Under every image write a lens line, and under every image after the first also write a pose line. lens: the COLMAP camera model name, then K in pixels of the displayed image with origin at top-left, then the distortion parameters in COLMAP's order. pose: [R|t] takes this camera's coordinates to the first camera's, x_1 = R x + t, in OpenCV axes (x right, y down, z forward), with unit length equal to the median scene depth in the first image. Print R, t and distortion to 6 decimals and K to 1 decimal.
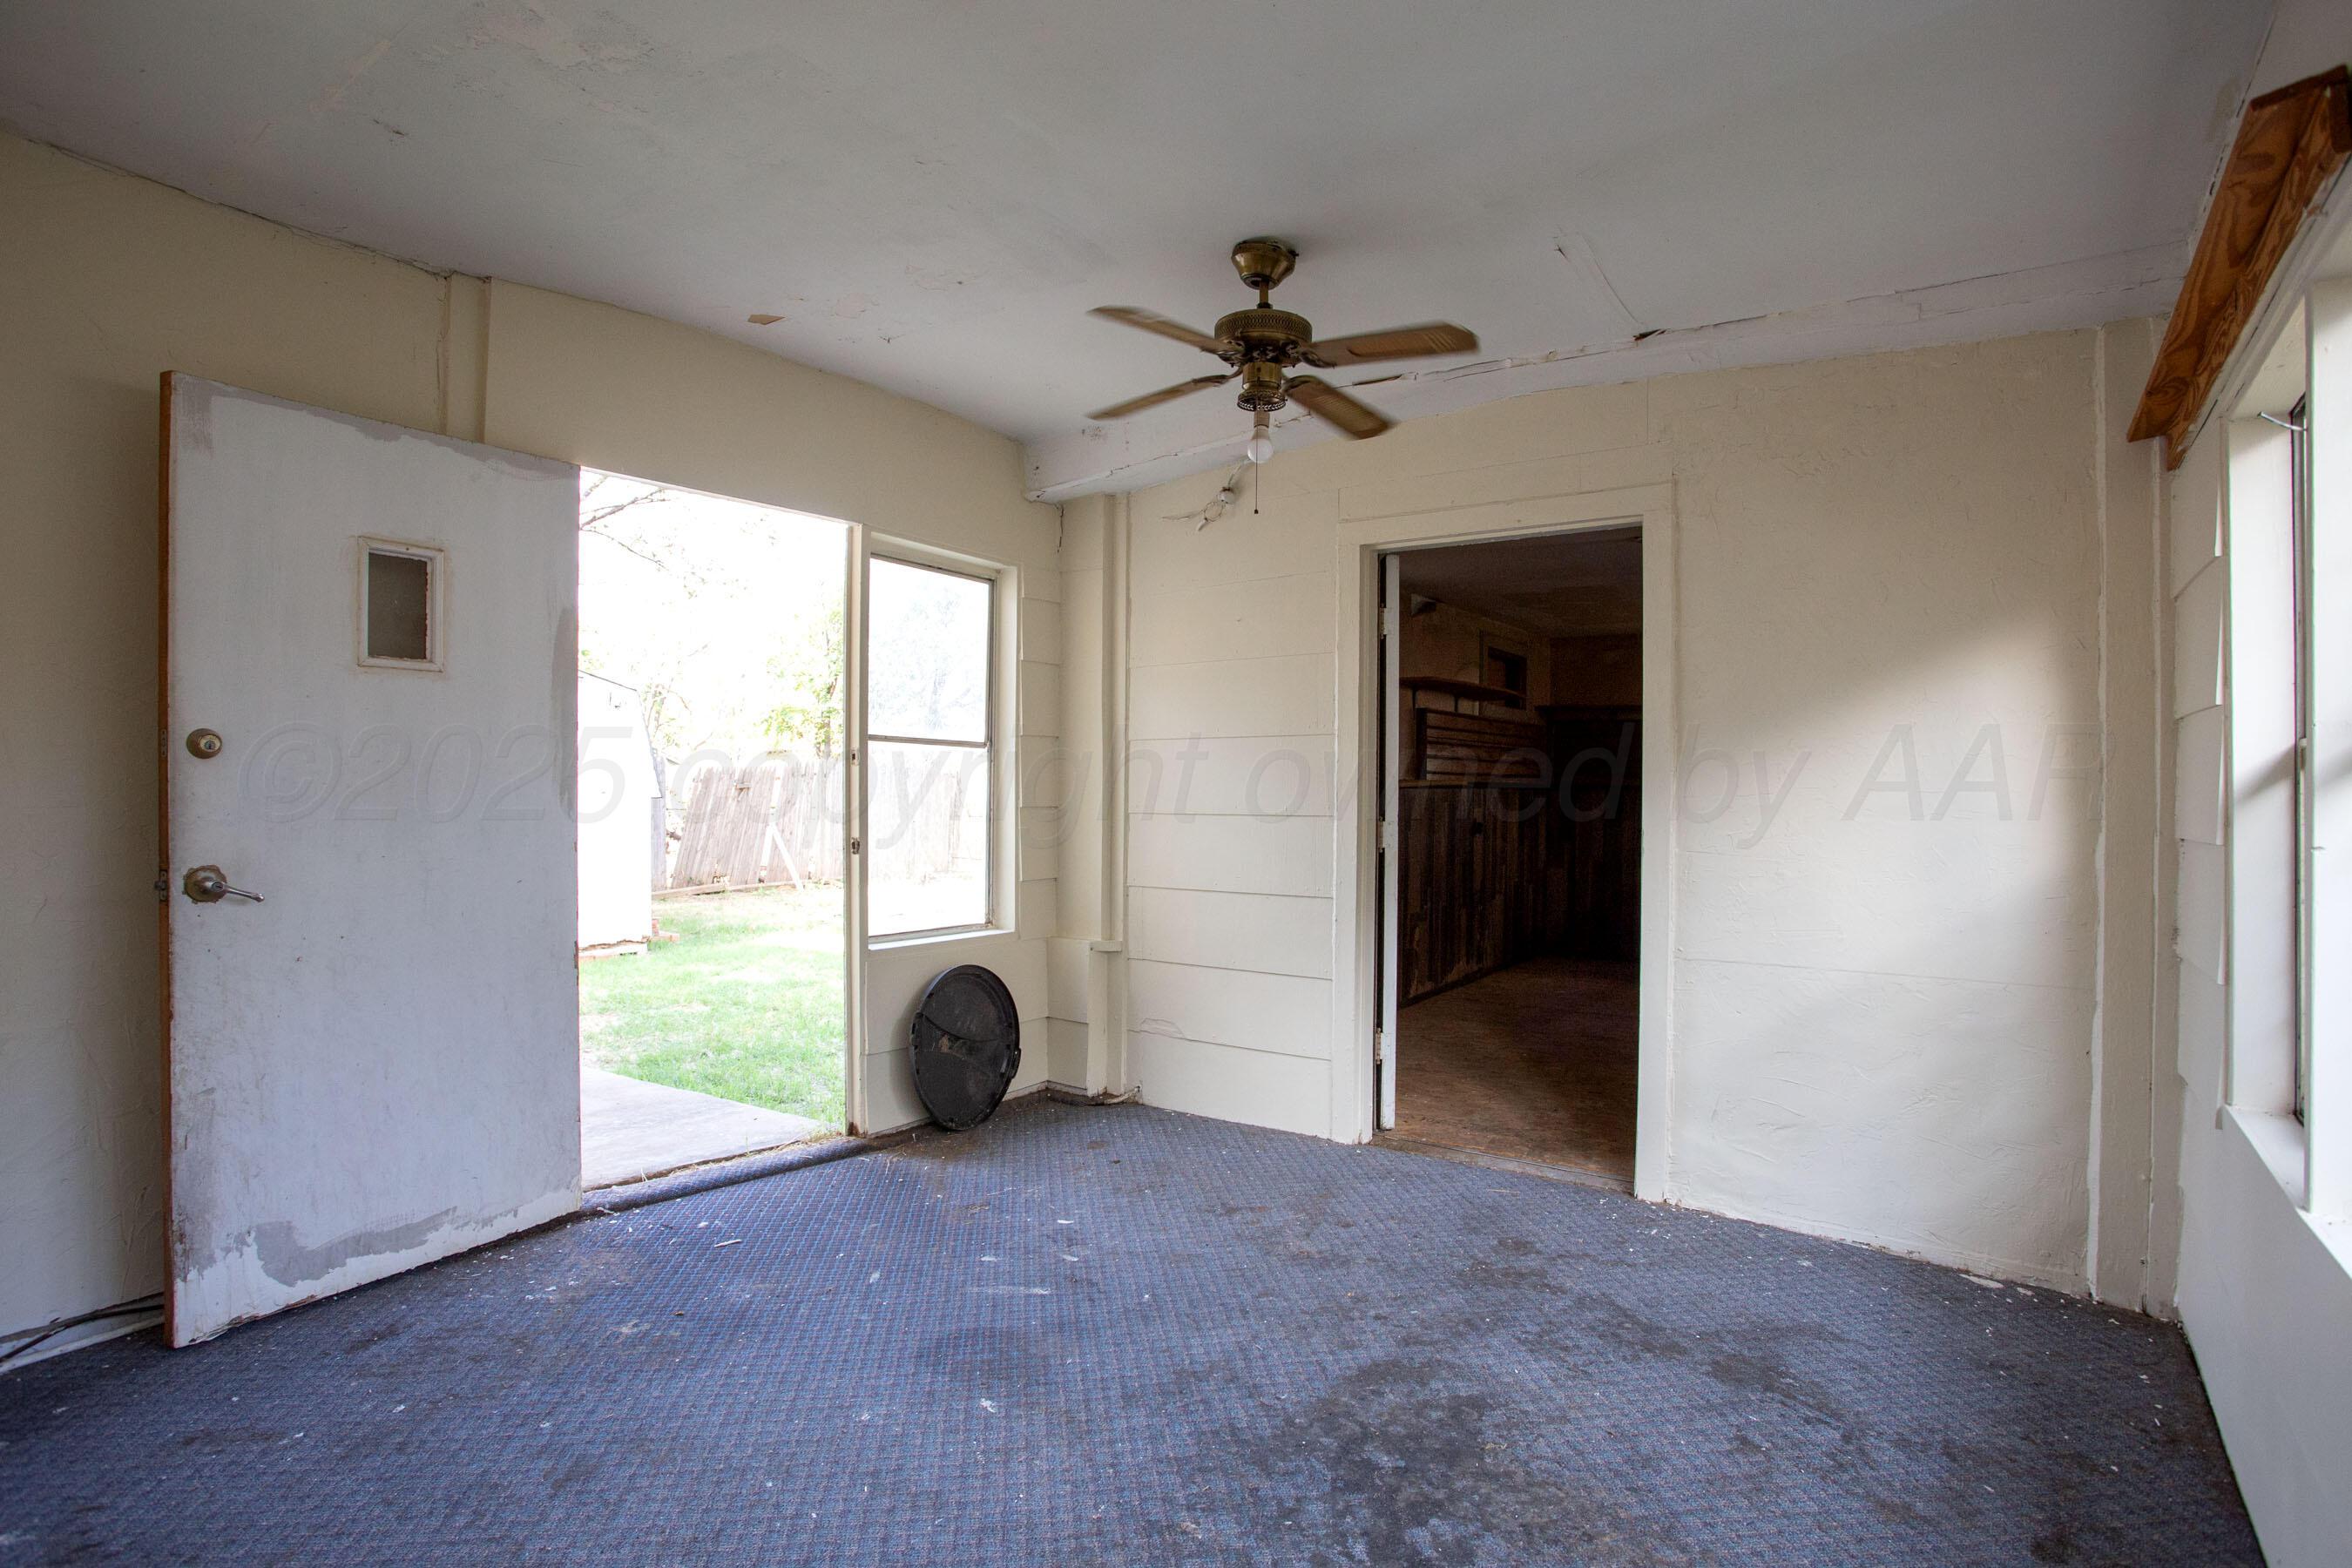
lens RADIAL K [[1193.6, 0, 1183.7], [0, 1193.6, 783.5], [0, 0, 1]] dist [-0.072193, 0.031018]
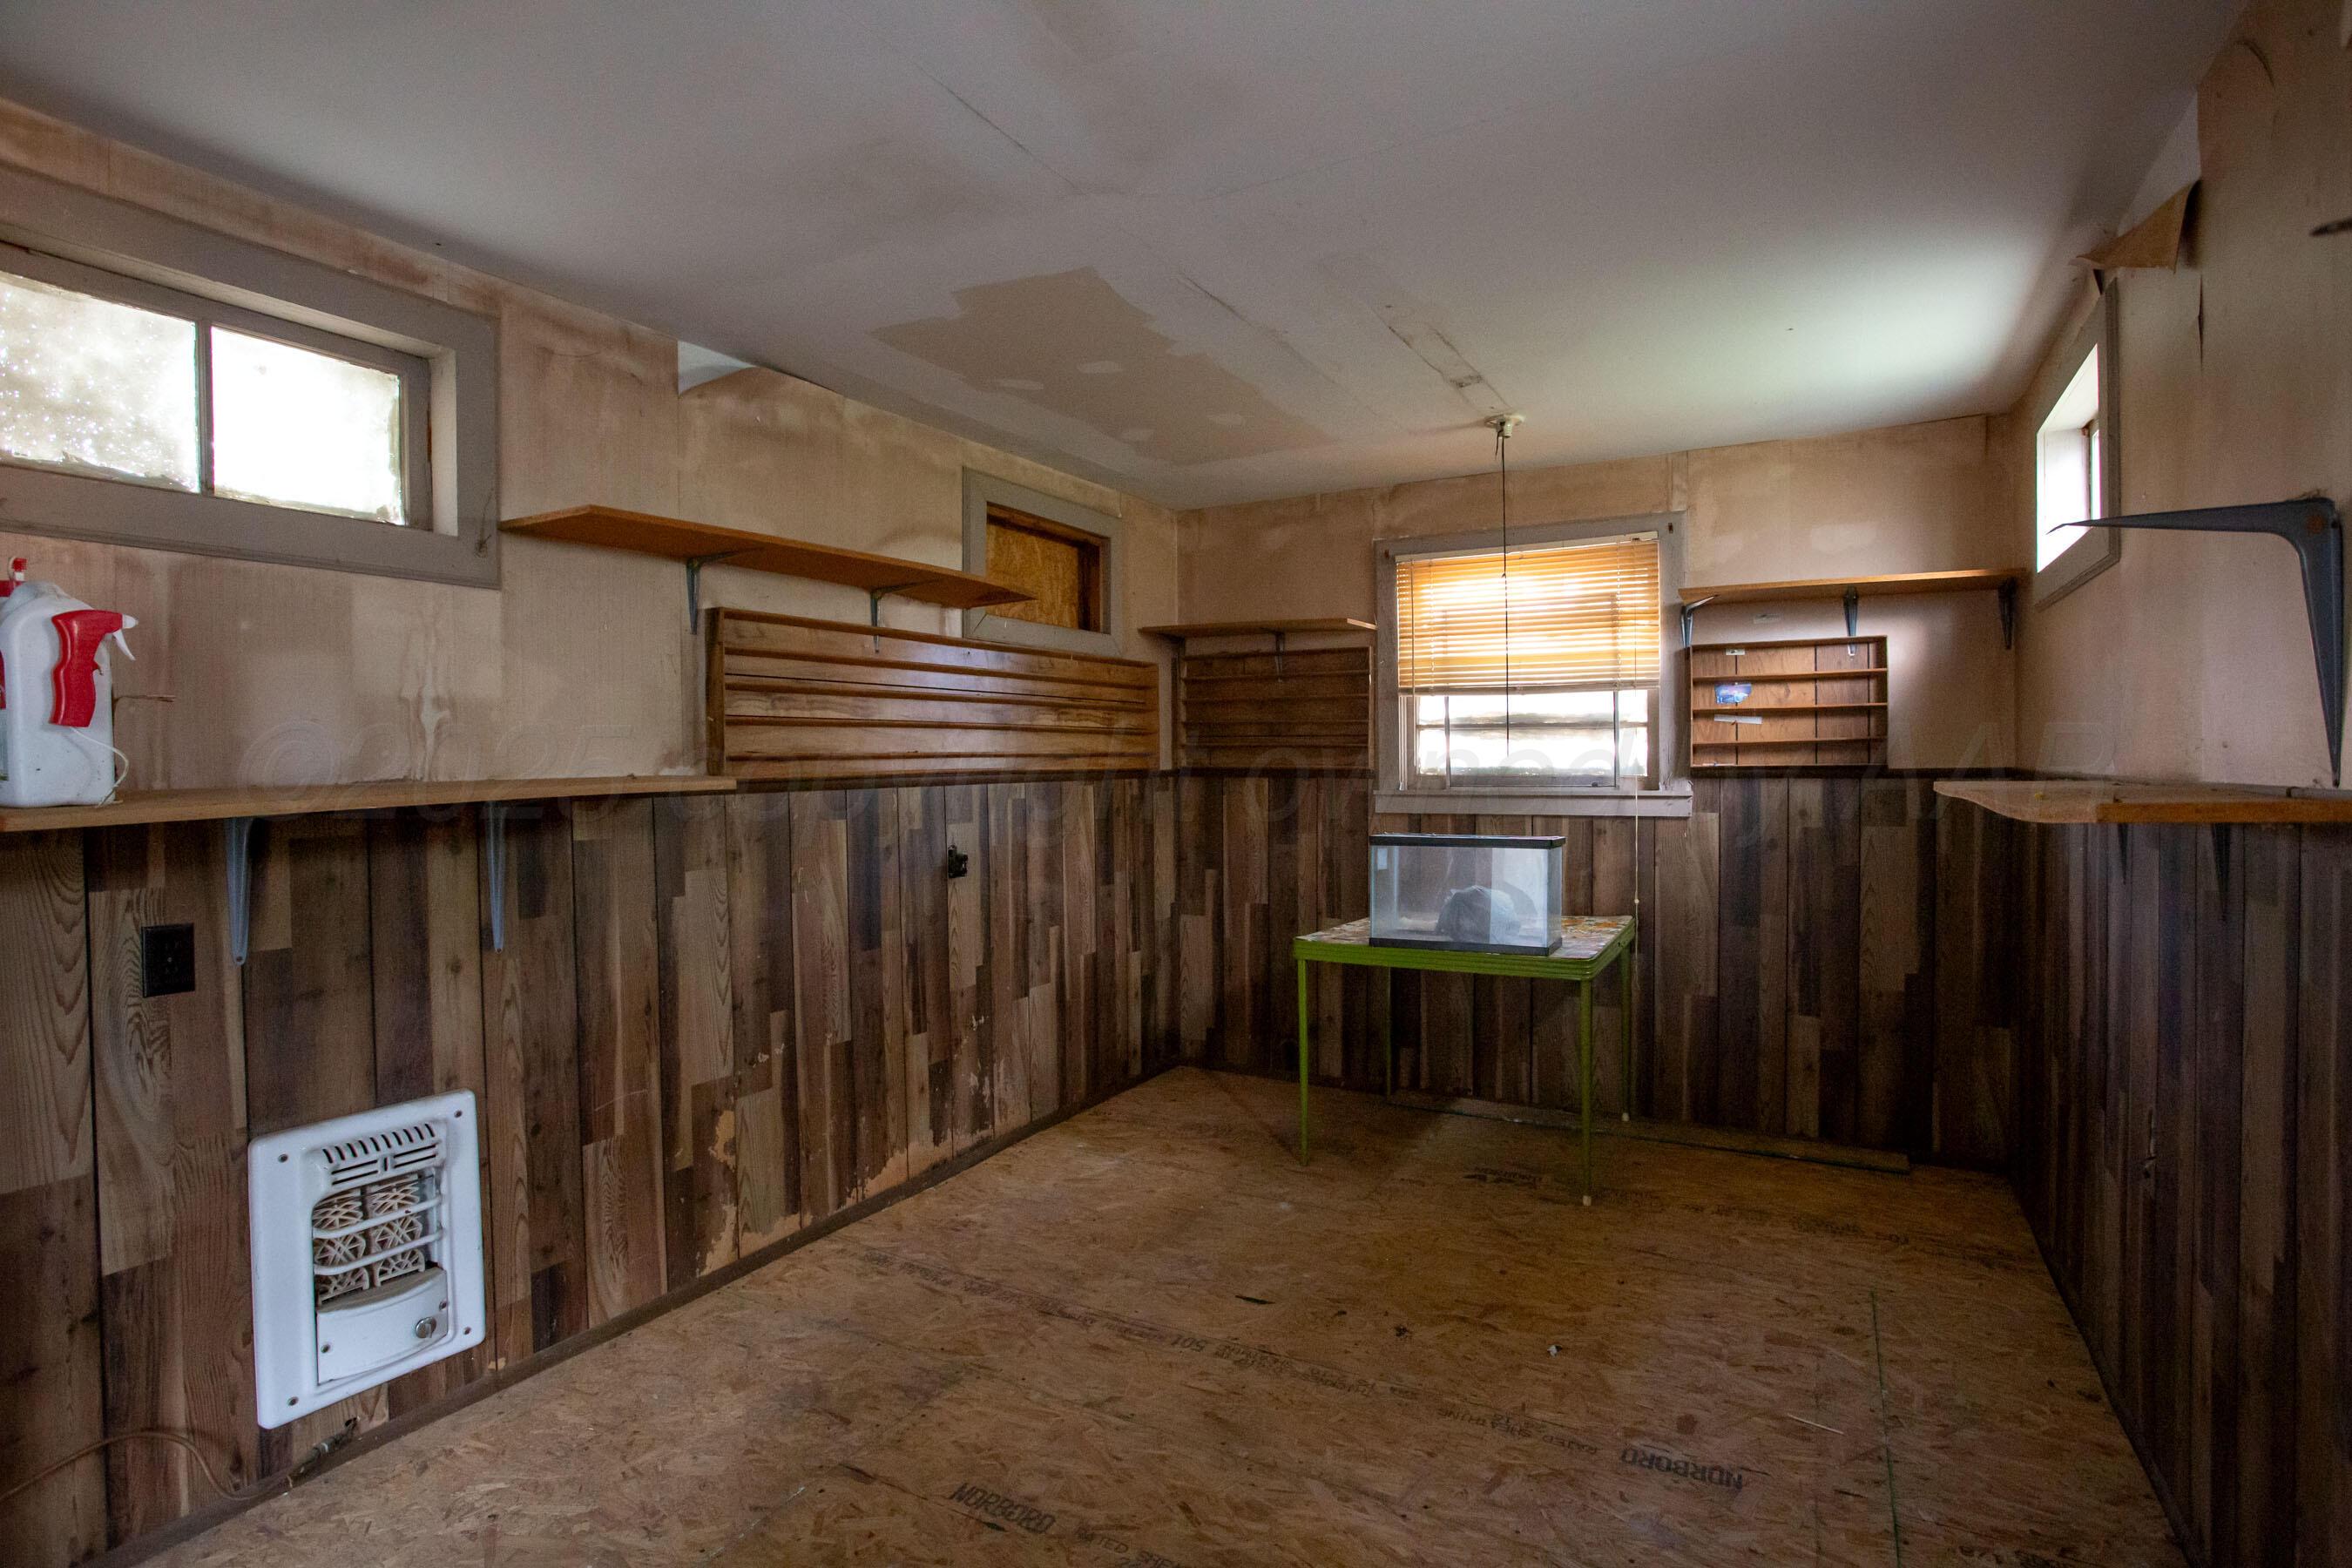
lens RADIAL K [[1193.6, 0, 1183.7], [0, 1193.6, 783.5], [0, 0, 1]] dist [-0.072193, 0.031018]
pose [[0.994138, -0.020195, 0.106212, 0.651832], [0.017877, 0.999582, 0.022730, -0.013008], [-0.106626, -0.020698, 0.994084, 1.126634]]
